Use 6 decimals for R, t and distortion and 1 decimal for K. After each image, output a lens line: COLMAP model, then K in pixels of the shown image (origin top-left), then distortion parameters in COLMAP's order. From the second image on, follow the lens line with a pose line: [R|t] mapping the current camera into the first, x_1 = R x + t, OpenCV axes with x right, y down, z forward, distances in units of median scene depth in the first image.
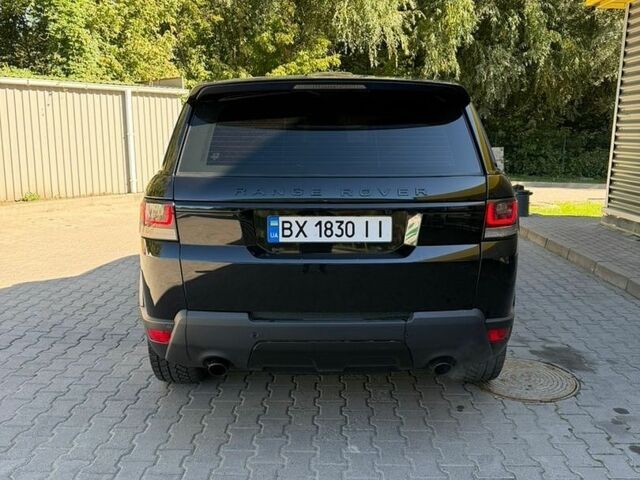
lens RADIAL K [[572.7, 0, 320.2], [0, 572.7, 241.1], [0, 0, 1]] dist [0.062847, -0.110760]
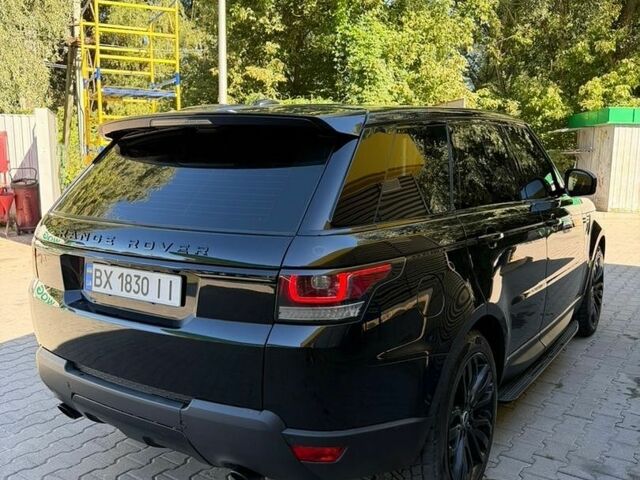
lens RADIAL K [[572.7, 0, 311.8], [0, 572.7, 250.5], [0, 0, 1]] dist [0.062847, -0.110760]
pose [[0.836727, 0.084801, -0.541015, 0.093729], [-0.094504, 0.995476, 0.009876, -0.013755], [0.539405, 0.042865, 0.840955, 0.052410]]
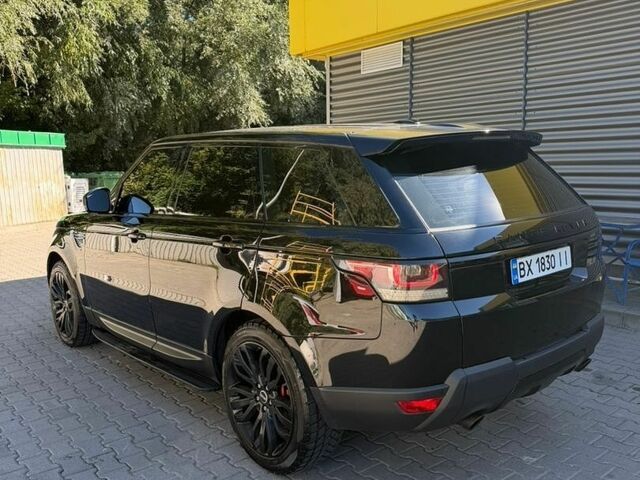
lens RADIAL K [[572.7, 0, 323.4], [0, 572.7, 235.9], [0, 0, 1]] dist [0.062847, -0.110760]
pose [[0.777025, -0.112099, 0.619408, -0.130977], [0.148469, 0.988890, -0.007282, -0.016986], [-0.611710, 0.097621, 0.785036, 0.047931]]
